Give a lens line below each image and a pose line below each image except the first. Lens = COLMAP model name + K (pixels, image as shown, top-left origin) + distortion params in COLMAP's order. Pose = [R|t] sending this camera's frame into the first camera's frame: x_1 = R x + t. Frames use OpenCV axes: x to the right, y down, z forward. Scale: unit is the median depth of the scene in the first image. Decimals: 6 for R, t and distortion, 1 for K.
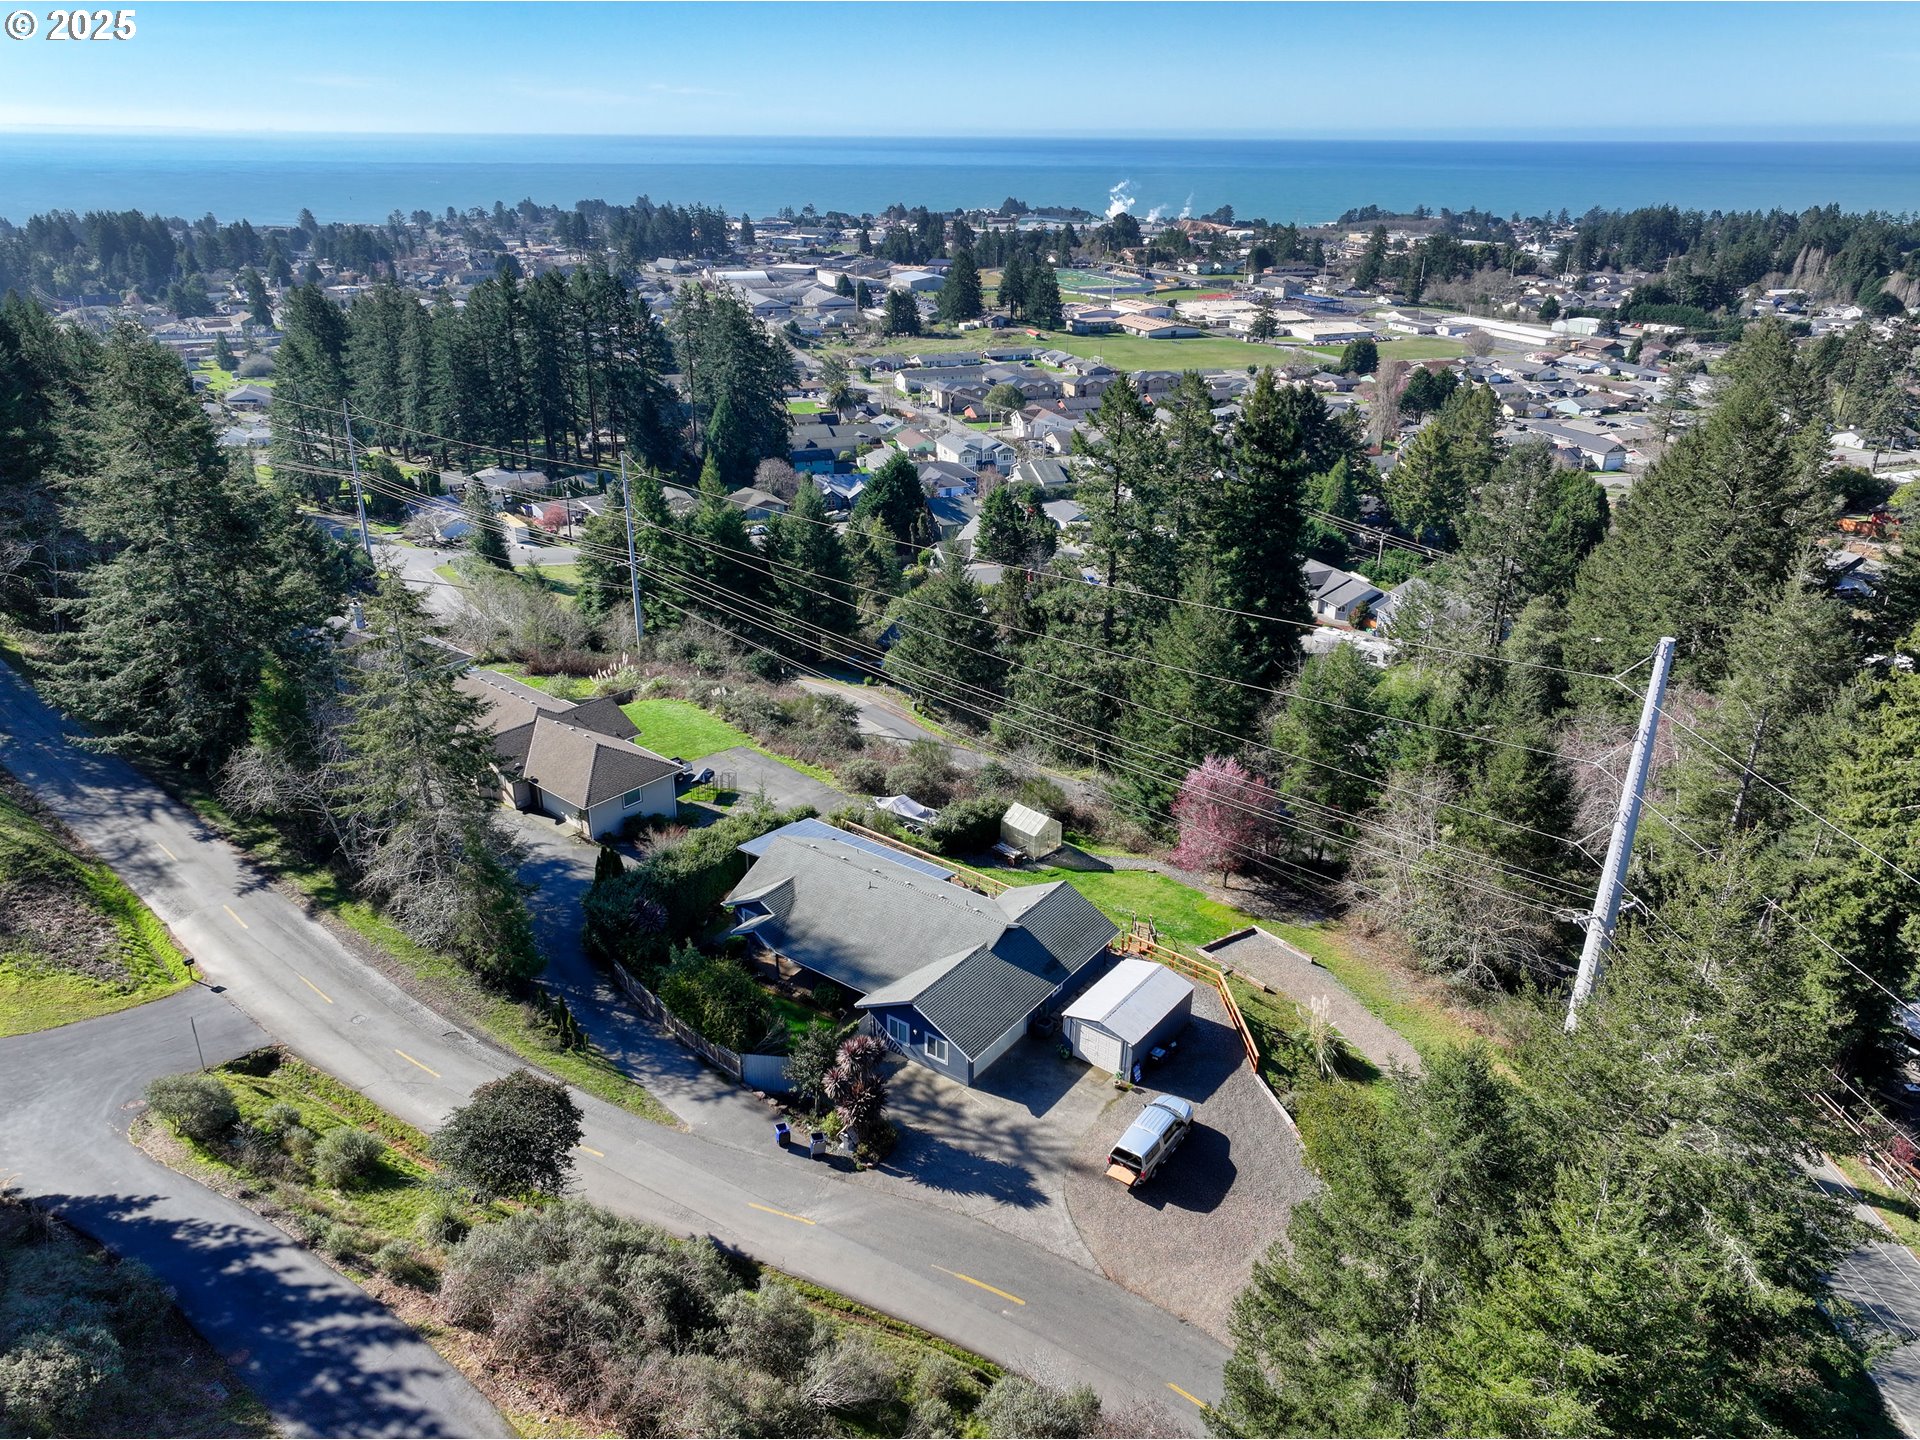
lens RADIAL K [[1396.7, 0, 960.0], [0, 1396.7, 720.0], [0, 0, 1]] dist [-0.002744, 0.011108]
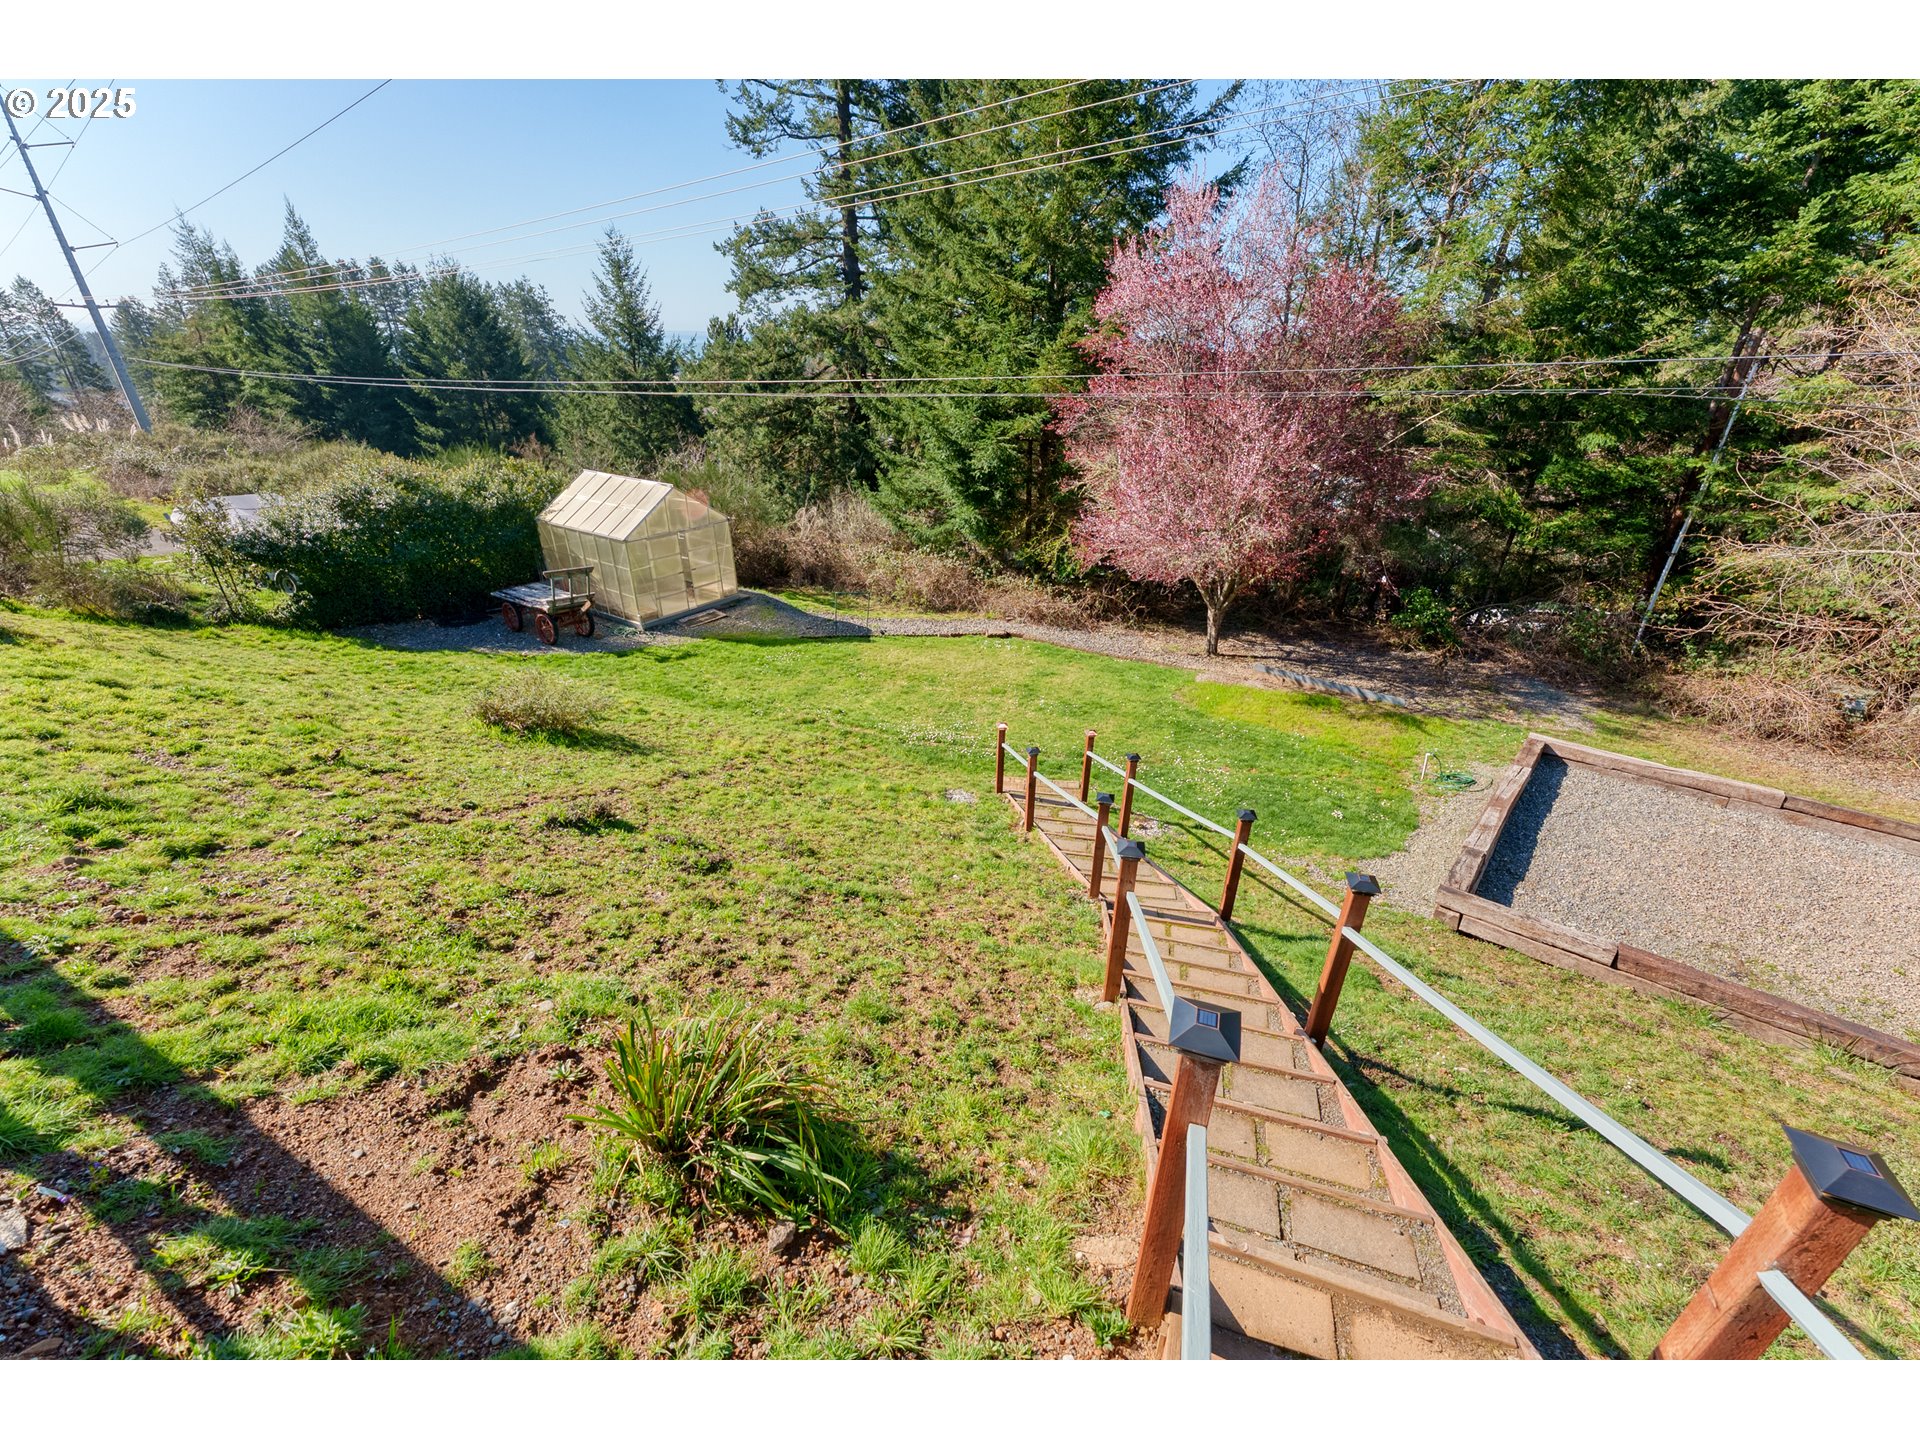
lens RADIAL K [[773.4, 0, 962.8], [0, 773.4, 732.3], [0, 0, 1]] dist [-0.001673, 0.000169]
pose [[0.978700, -0.096208, 0.181357, 0.129850], [0.084943, 0.994000, 0.068912, 0.168877], [-0.186899, -0.052039, 0.981000, 1.158078]]
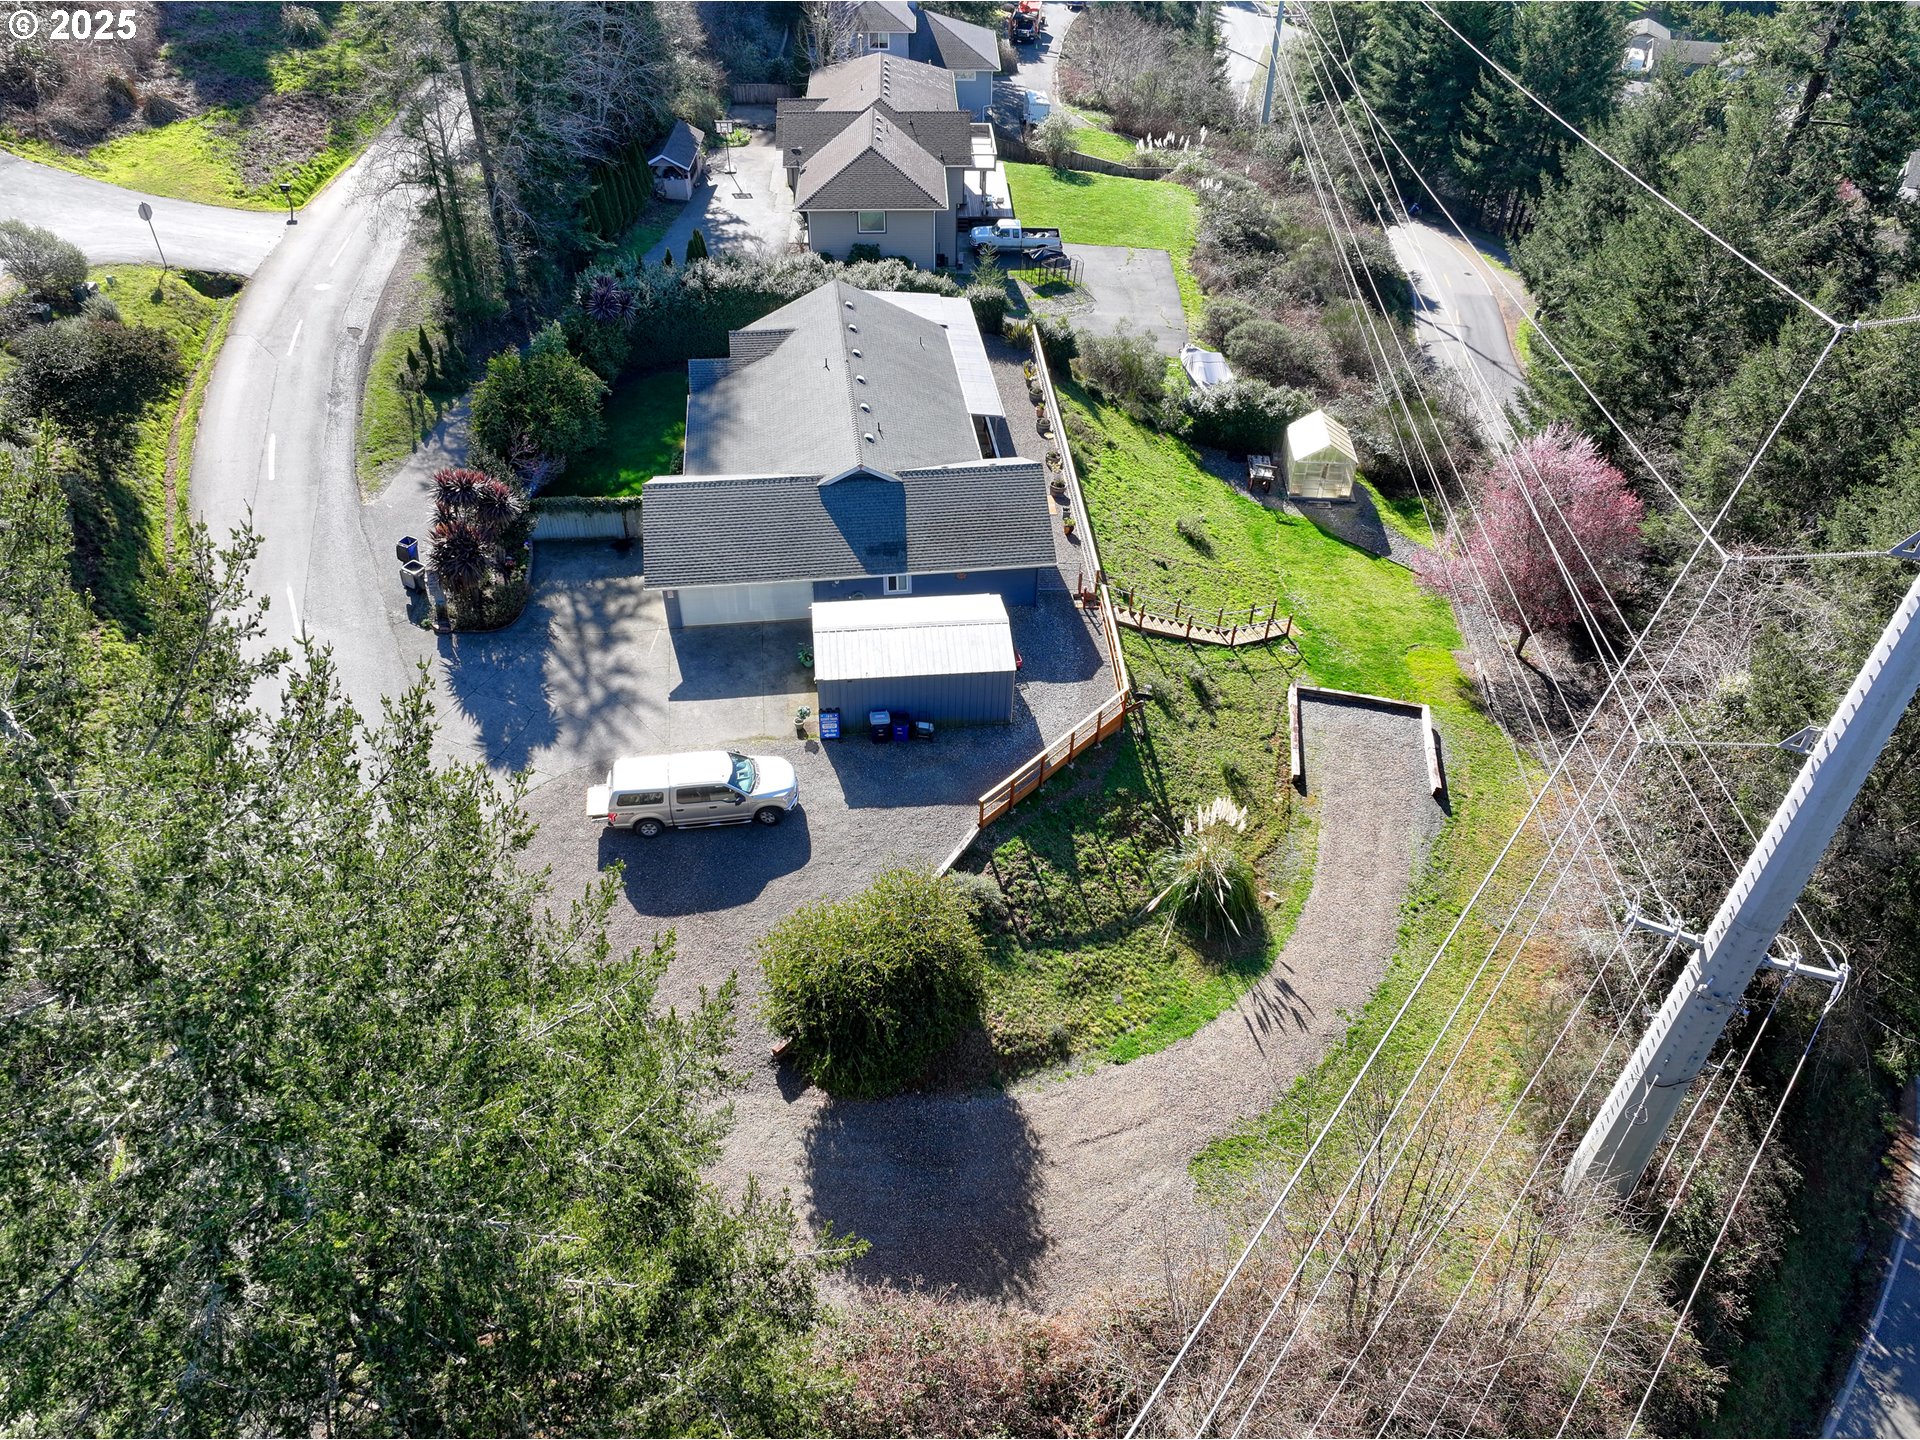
lens RADIAL K [[1352.8, 0, 960.0], [0, 1352.8, 720.0], [0, 0, 1]] dist [0.003944, 0.007630]
pose [[0.679334, 0.475801, -0.558675, 0.523287], [-0.299720, 0.874821, 0.380599, -0.010253], [0.669831, -0.091108, 0.736903, 0.571602]]
